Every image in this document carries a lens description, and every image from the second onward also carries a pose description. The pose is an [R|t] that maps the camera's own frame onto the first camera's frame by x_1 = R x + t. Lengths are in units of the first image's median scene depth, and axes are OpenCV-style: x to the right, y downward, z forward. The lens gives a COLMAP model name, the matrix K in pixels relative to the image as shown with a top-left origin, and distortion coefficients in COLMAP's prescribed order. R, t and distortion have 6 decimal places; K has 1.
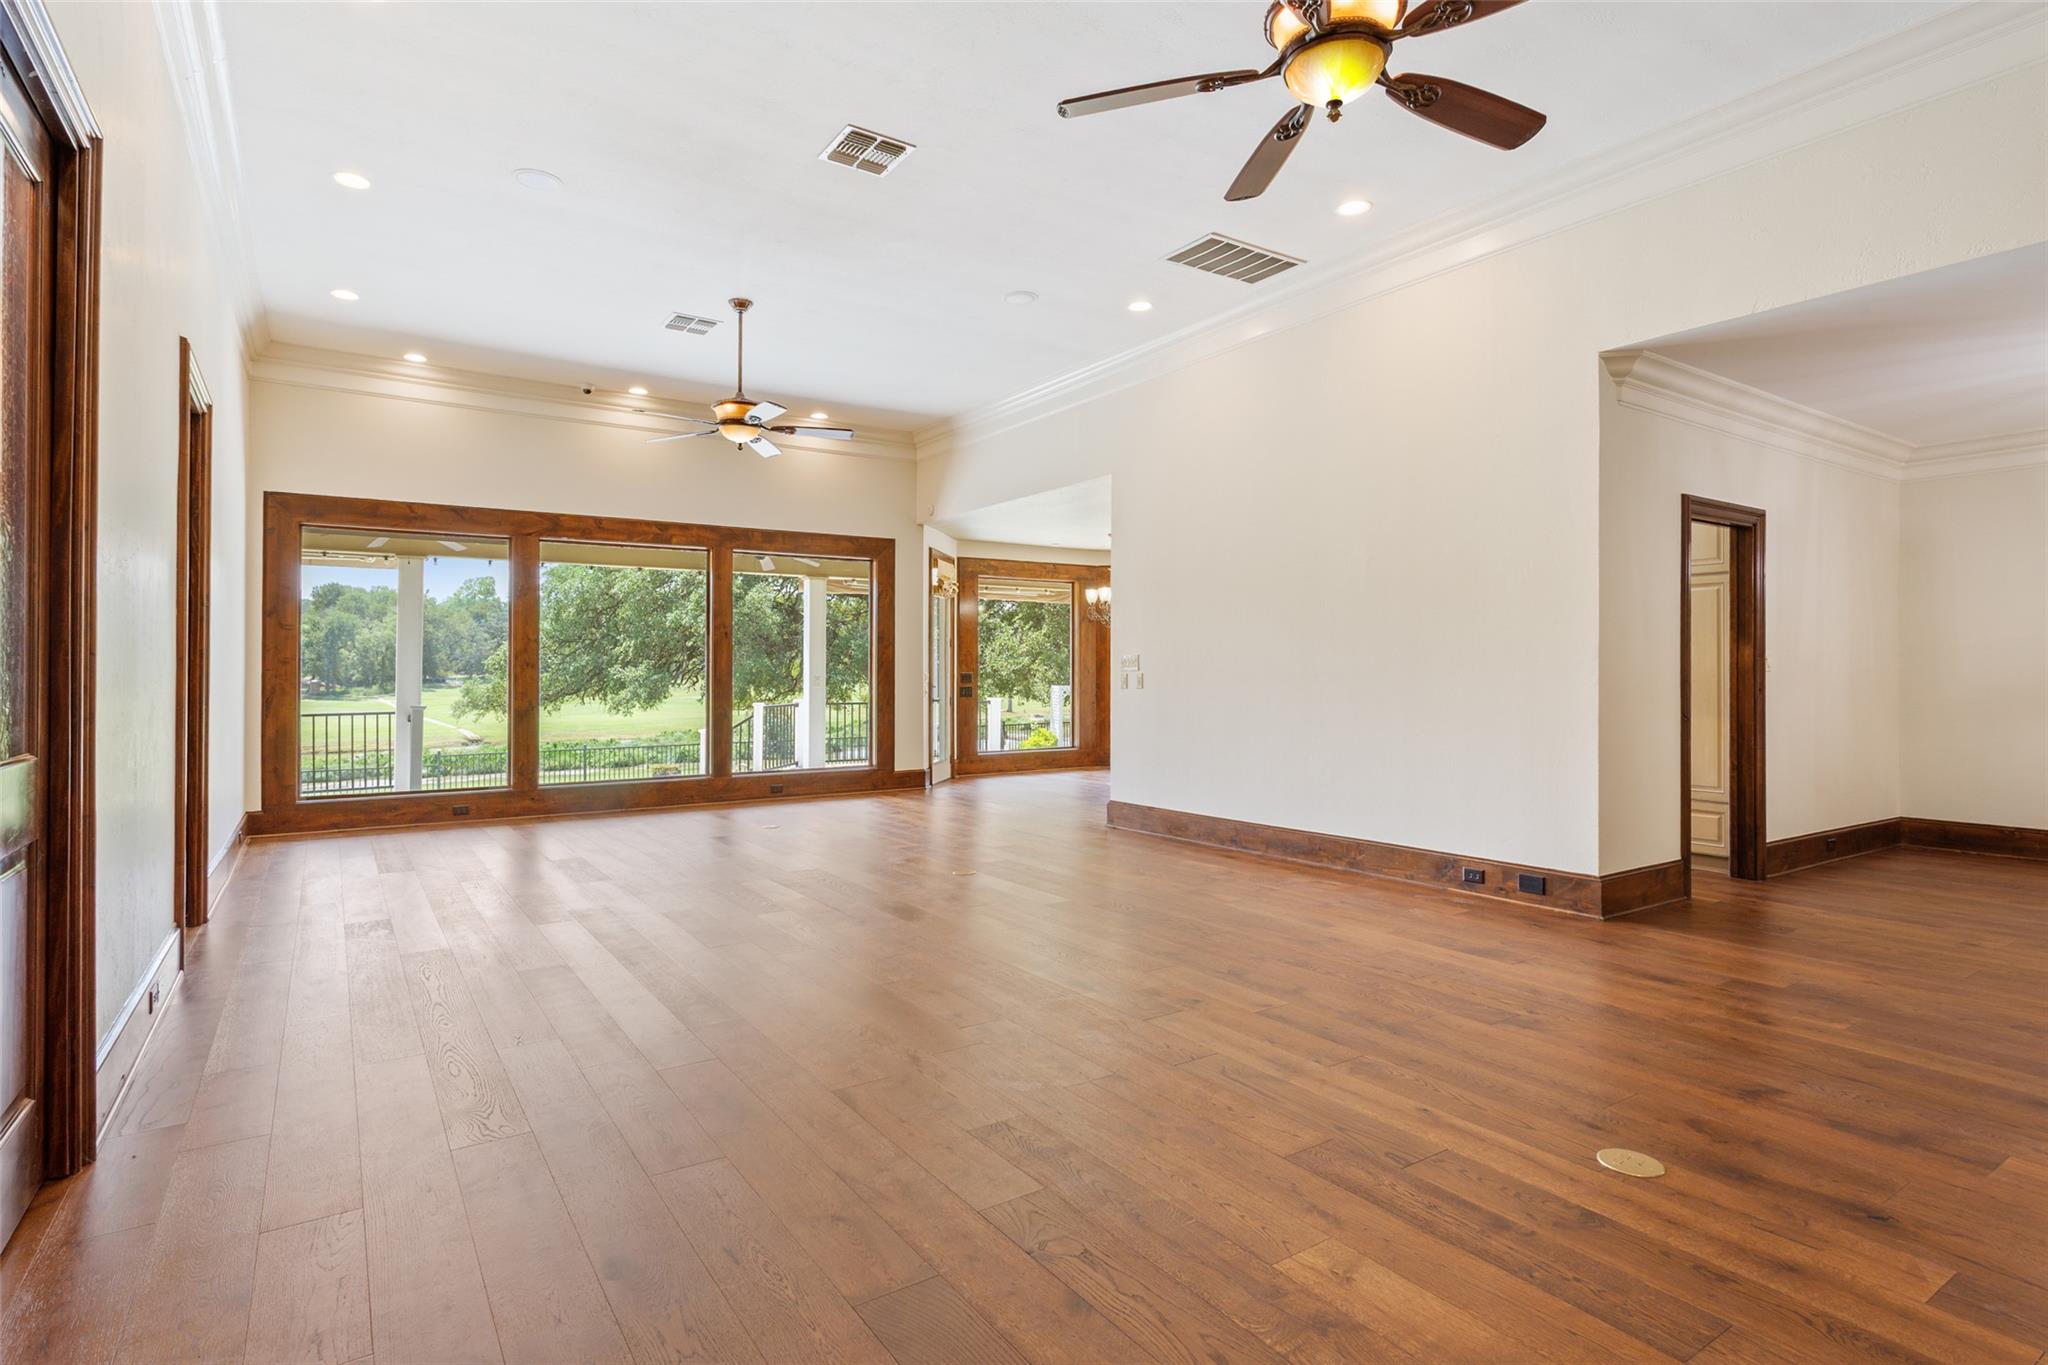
lens RADIAL K [[1001.0, 0, 1021.1], [0, 1001.0, 682.9], [0, 0, 1]] dist [-0.000889, -0.001173]
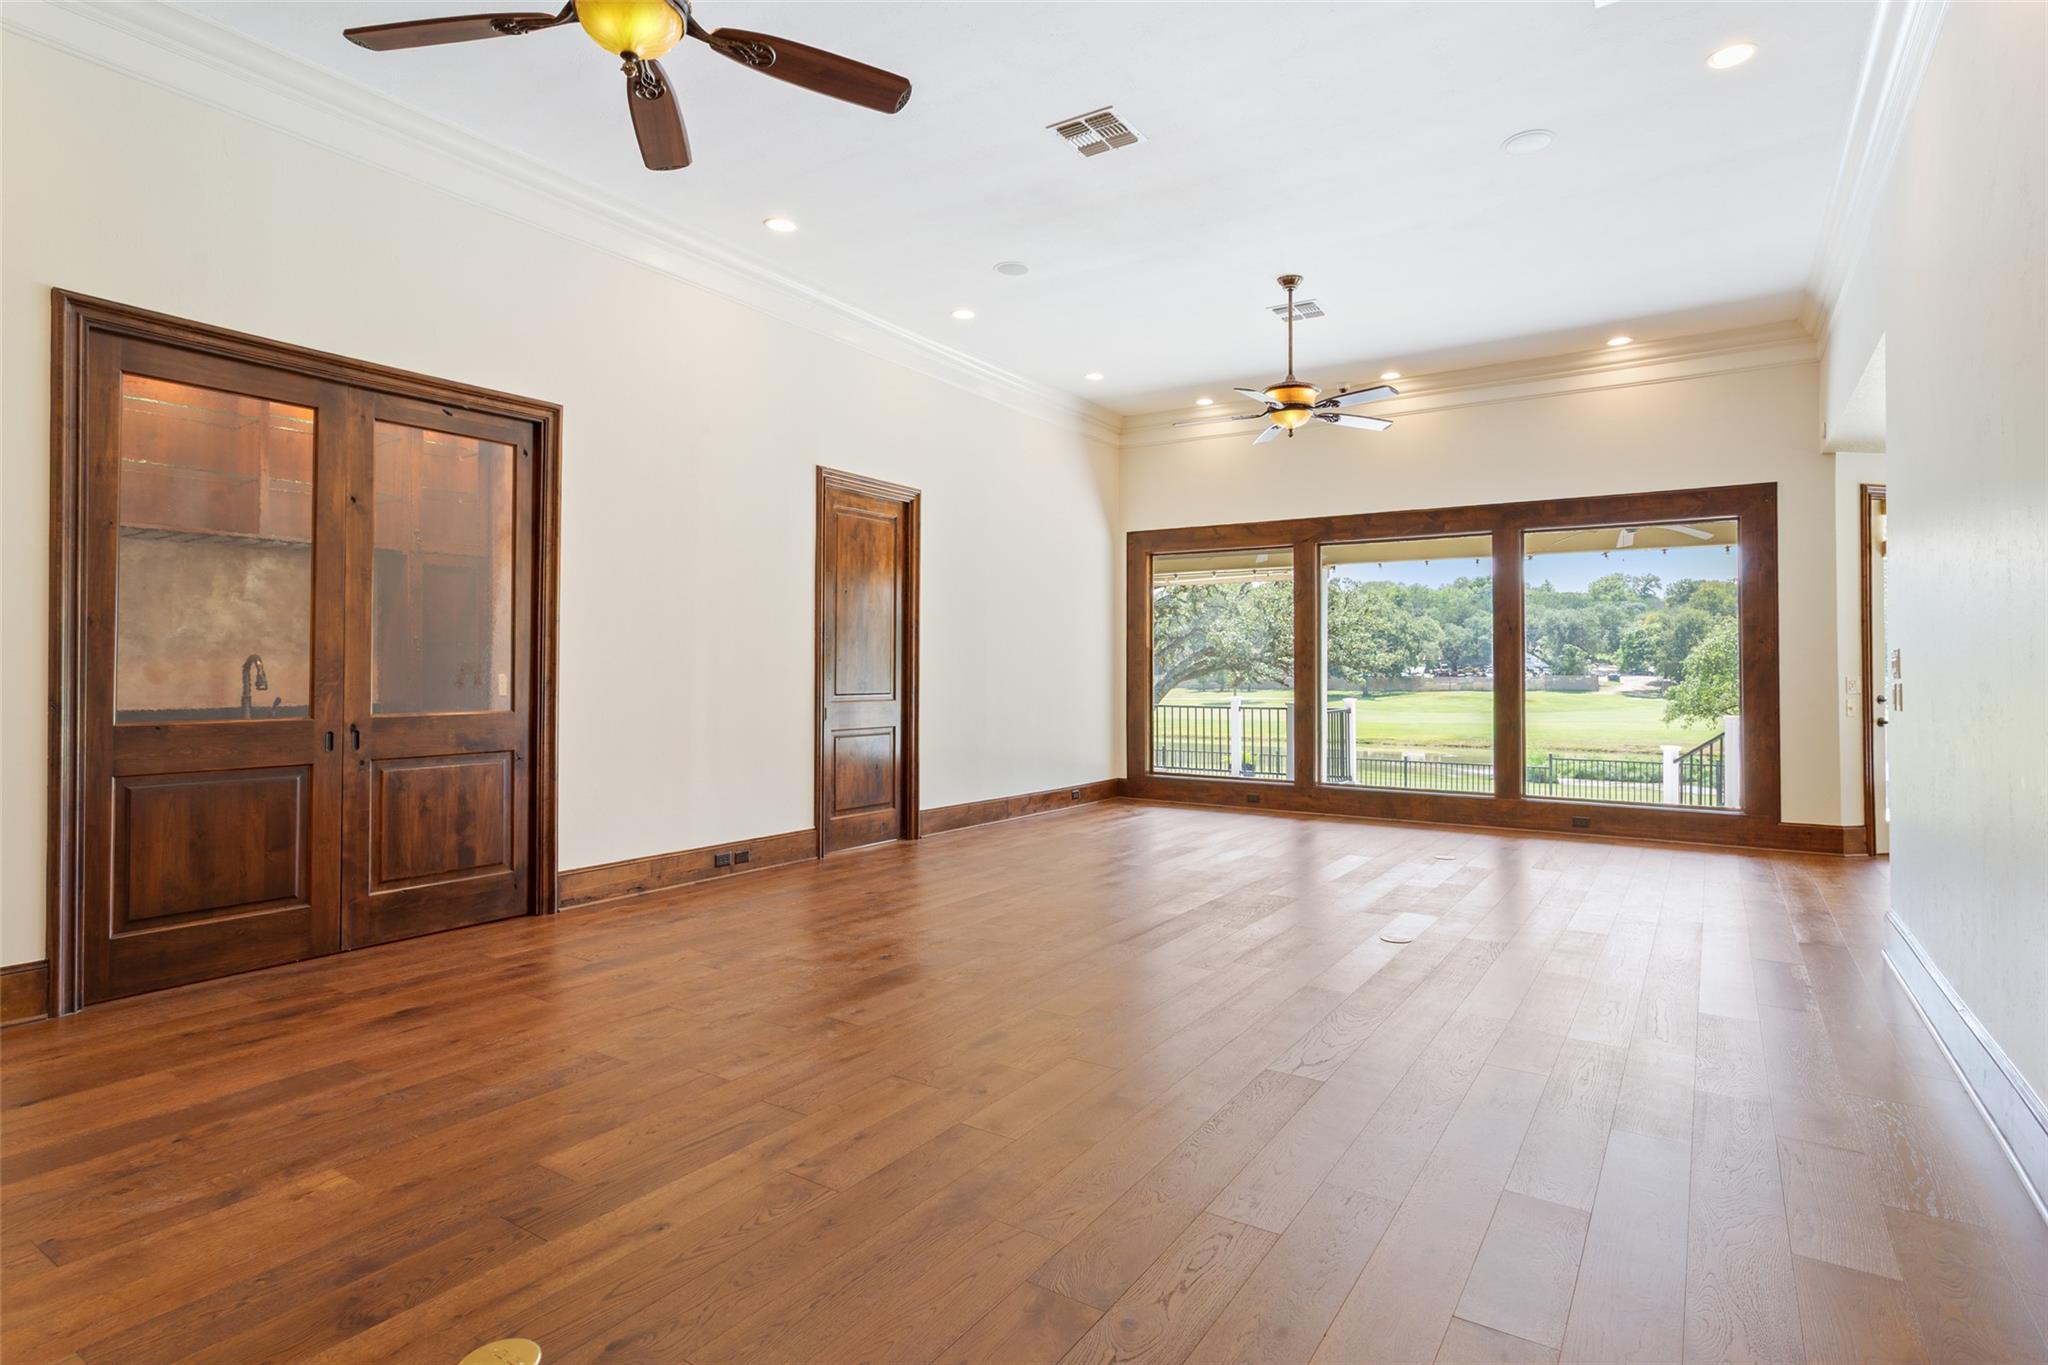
lens RADIAL K [[1073.4, 0, 1024.8], [0, 1073.4, 665.3], [0, 0, 1]] dist [-0.002450, -0.000802]
pose [[0.390425, 0.000347, -0.920635, 0.424049], [-0.015475, 0.999861, -0.006186, -0.007649], [0.920505, 0.016662, 0.390376, 0.300405]]
